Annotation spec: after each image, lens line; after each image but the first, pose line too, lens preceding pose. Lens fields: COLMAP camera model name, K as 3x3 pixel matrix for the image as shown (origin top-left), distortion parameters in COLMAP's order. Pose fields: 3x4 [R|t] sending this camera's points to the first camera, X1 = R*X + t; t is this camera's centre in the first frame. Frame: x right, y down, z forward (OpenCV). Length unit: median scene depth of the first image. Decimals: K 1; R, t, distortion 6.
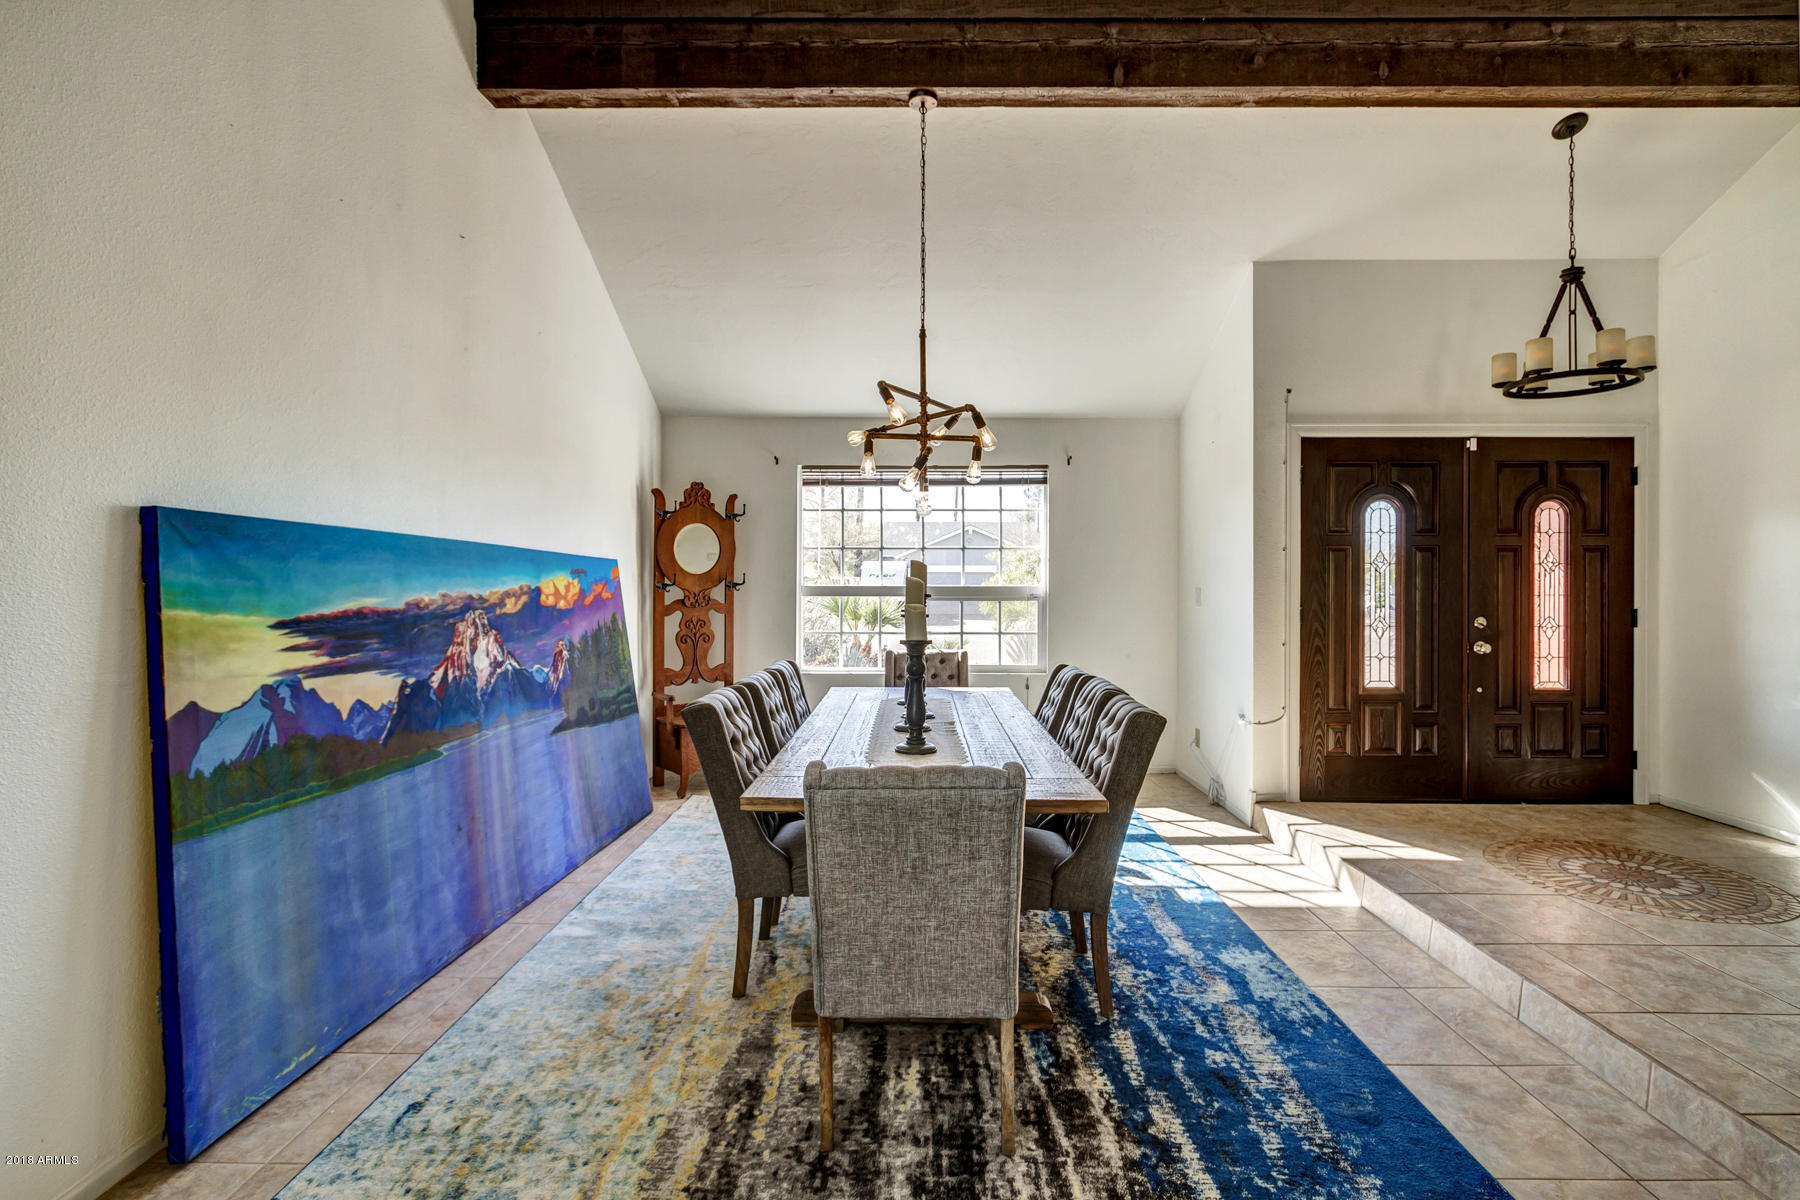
lens RADIAL K [[829.4, 0, 880.2], [0, 829.4, 573.3], [0, 0, 1]] dist [-0.001102, -0.000246]
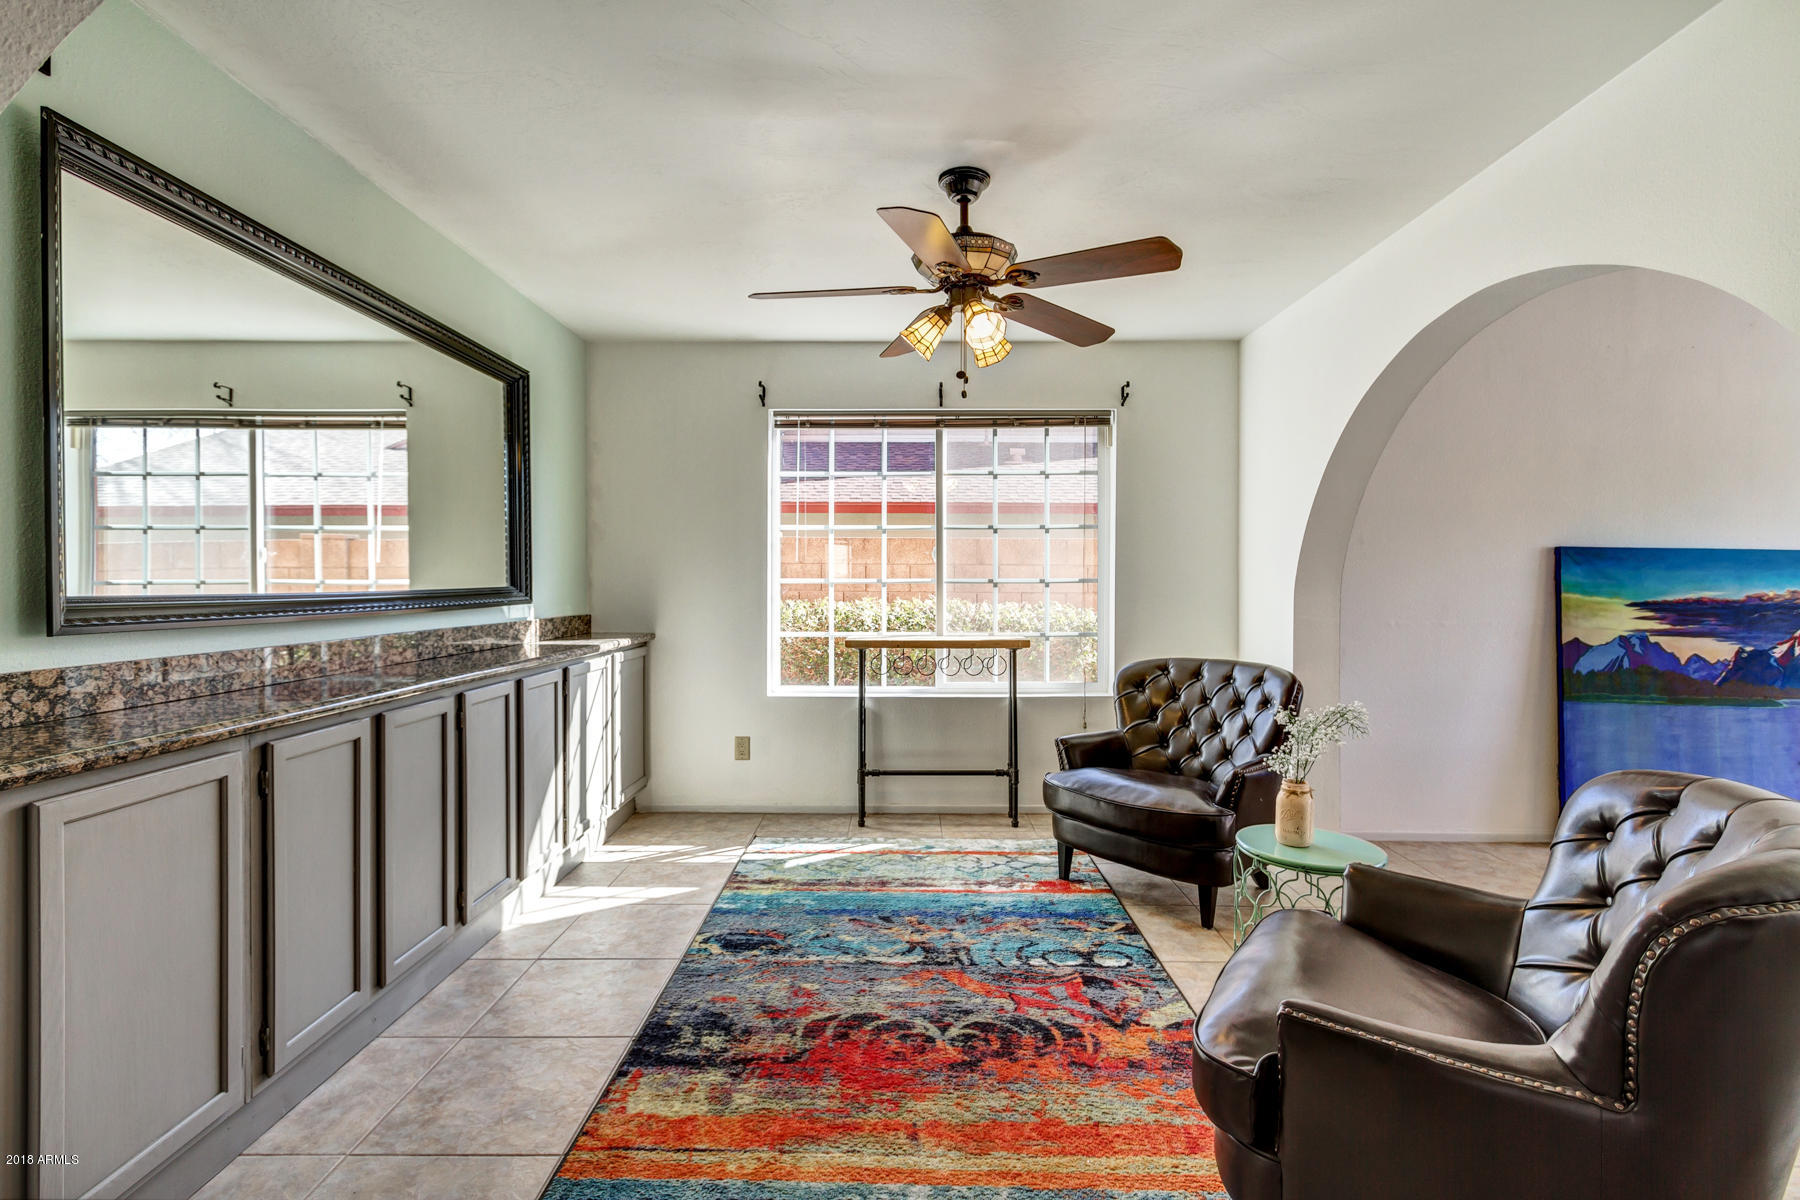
lens RADIAL K [[859.4, 0, 888.8], [0, 859.4, 599.3], [0, 0, 1]] dist [0.002293, 0.000261]
pose [[0.017753, 0.020778, -0.999626, 1.137955], [0.004572, 0.999772, 0.020862, 0.002797], [0.999832, -0.004941, 0.017654, -0.676773]]
